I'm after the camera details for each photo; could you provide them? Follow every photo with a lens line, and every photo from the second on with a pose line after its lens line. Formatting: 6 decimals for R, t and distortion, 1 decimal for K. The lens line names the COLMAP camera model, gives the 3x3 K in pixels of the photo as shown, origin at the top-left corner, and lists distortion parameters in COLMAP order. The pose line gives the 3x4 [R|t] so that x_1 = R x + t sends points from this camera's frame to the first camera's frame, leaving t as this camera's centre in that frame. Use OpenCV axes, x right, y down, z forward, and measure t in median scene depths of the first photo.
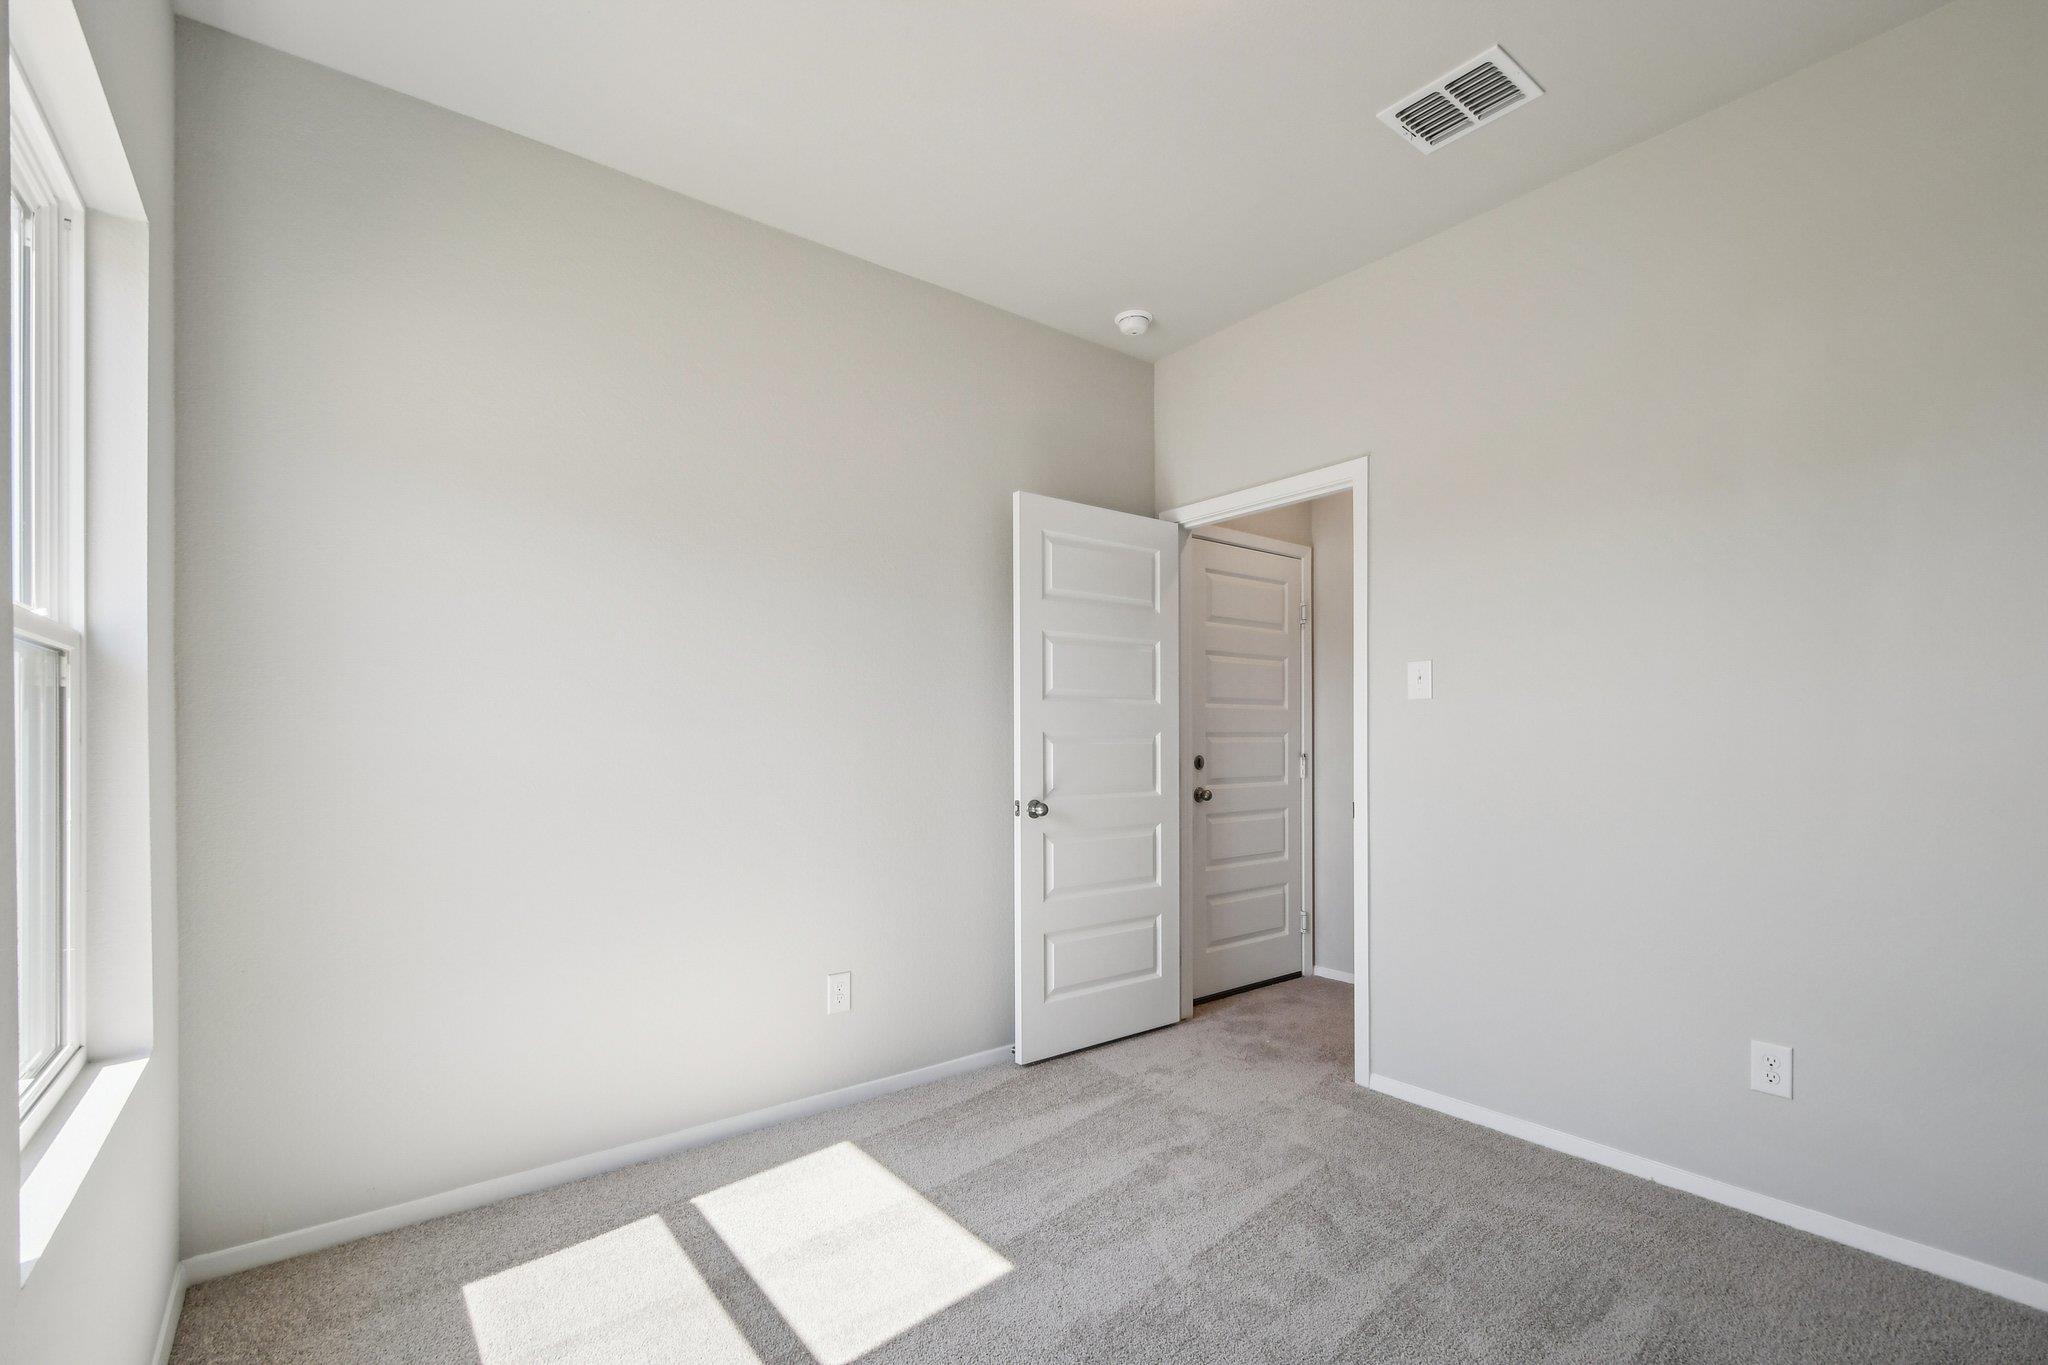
lens RADIAL K [[906.3, 0, 1024.1], [0, 906.3, 727.2], [0, 0, 1]] dist [-0.001533, 0.000648]
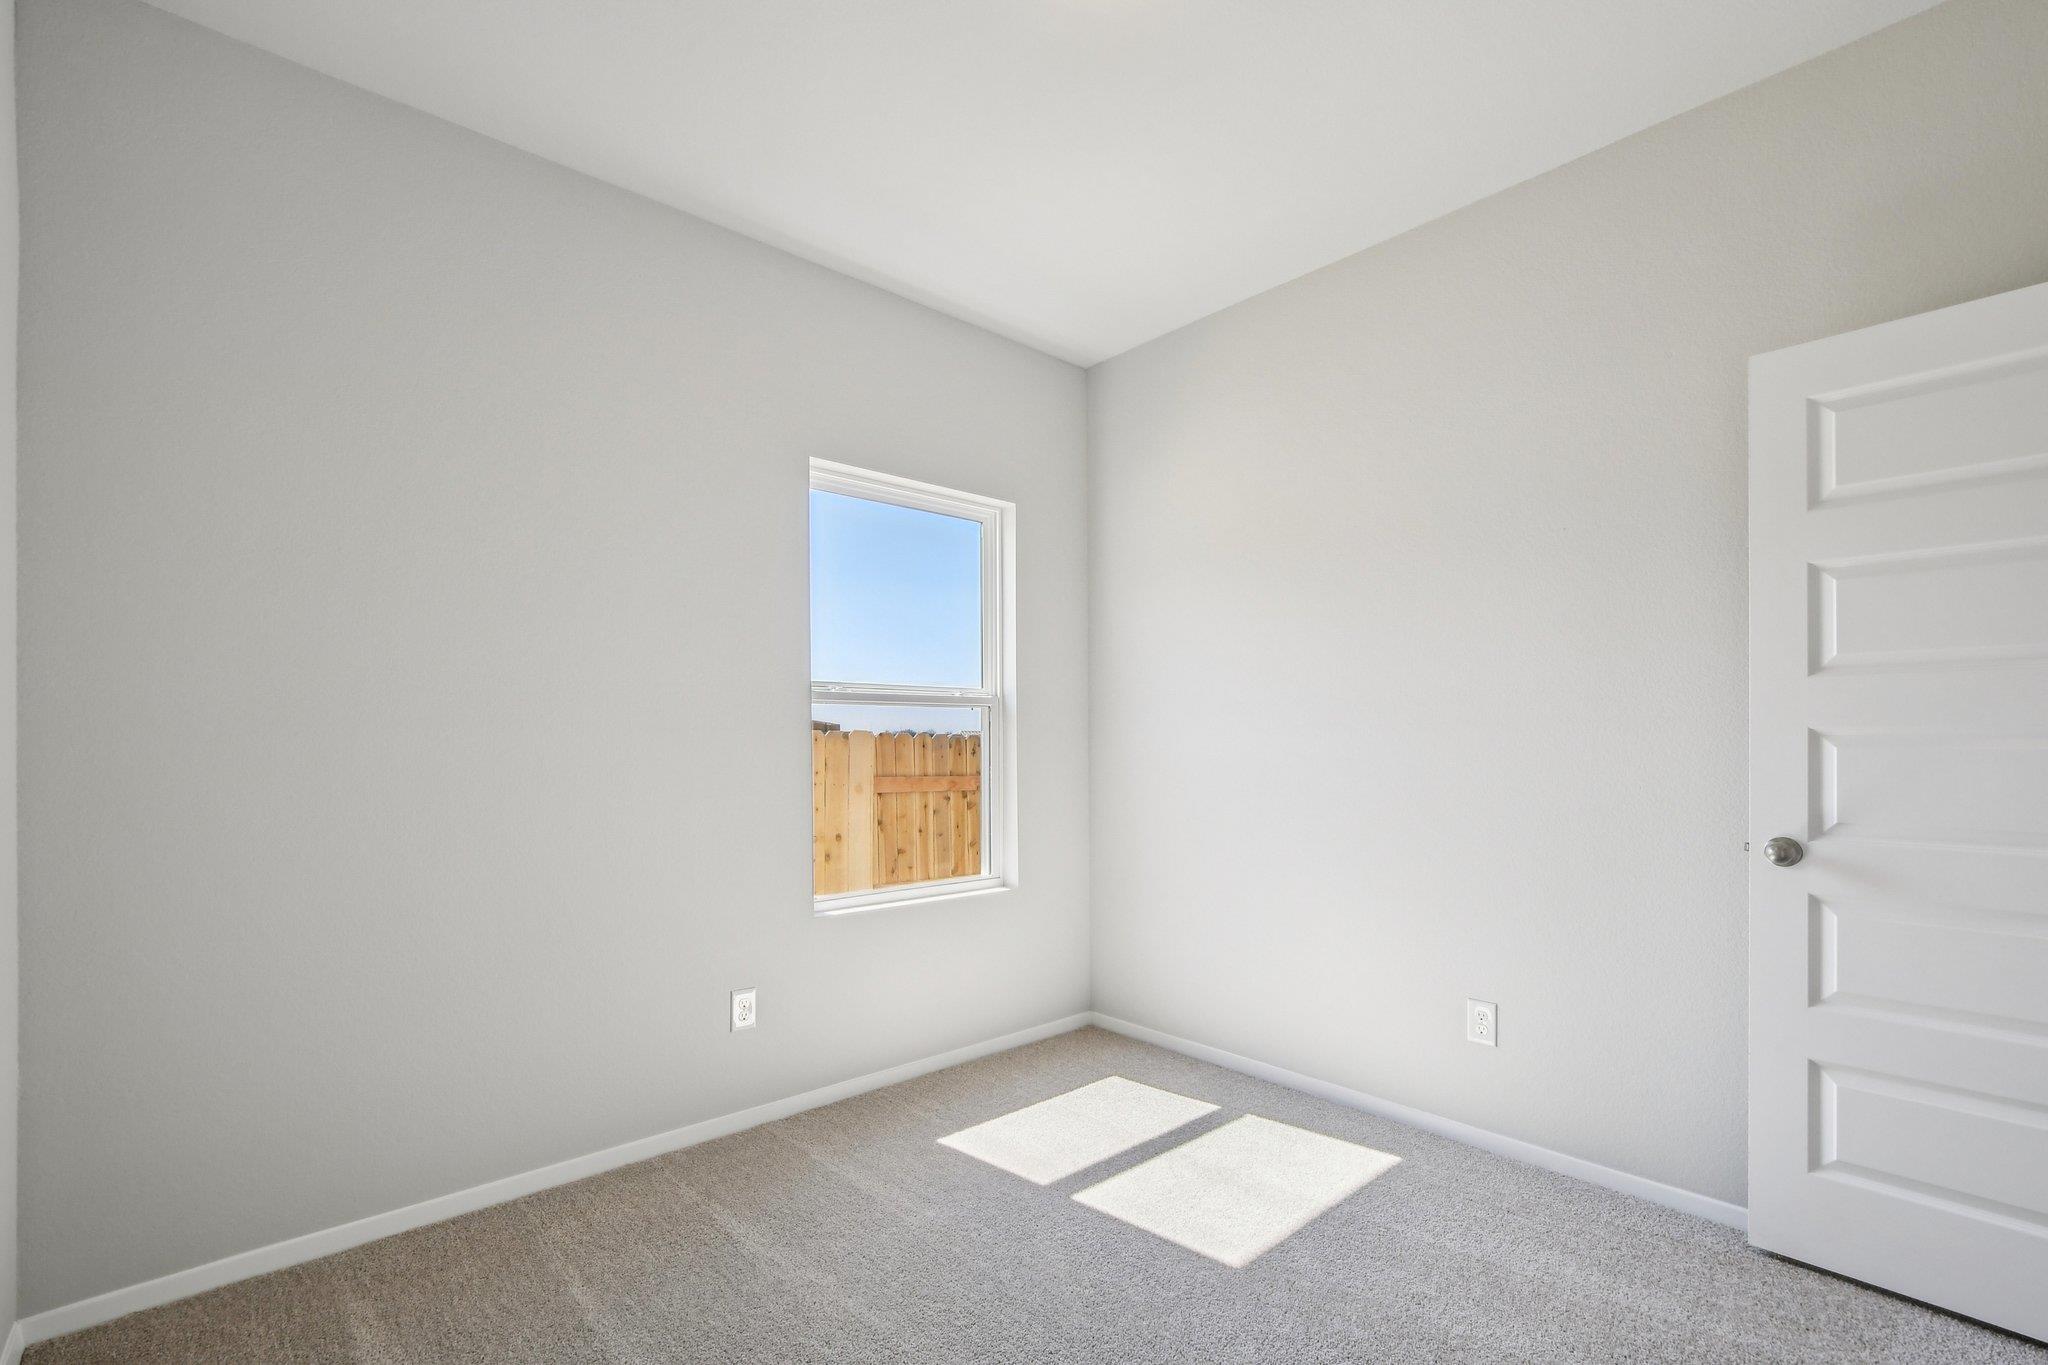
lens RADIAL K [[906.3, 0, 1024.1], [0, 906.3, 727.2], [0, 0, 1]] dist [-0.001533, 0.000648]
pose [[0.065108, -0.020931, -0.997659, 0.600889], [0.010799, 0.999736, -0.020270, 0.011152], [0.997820, -0.009454, 0.065317, 0.434843]]
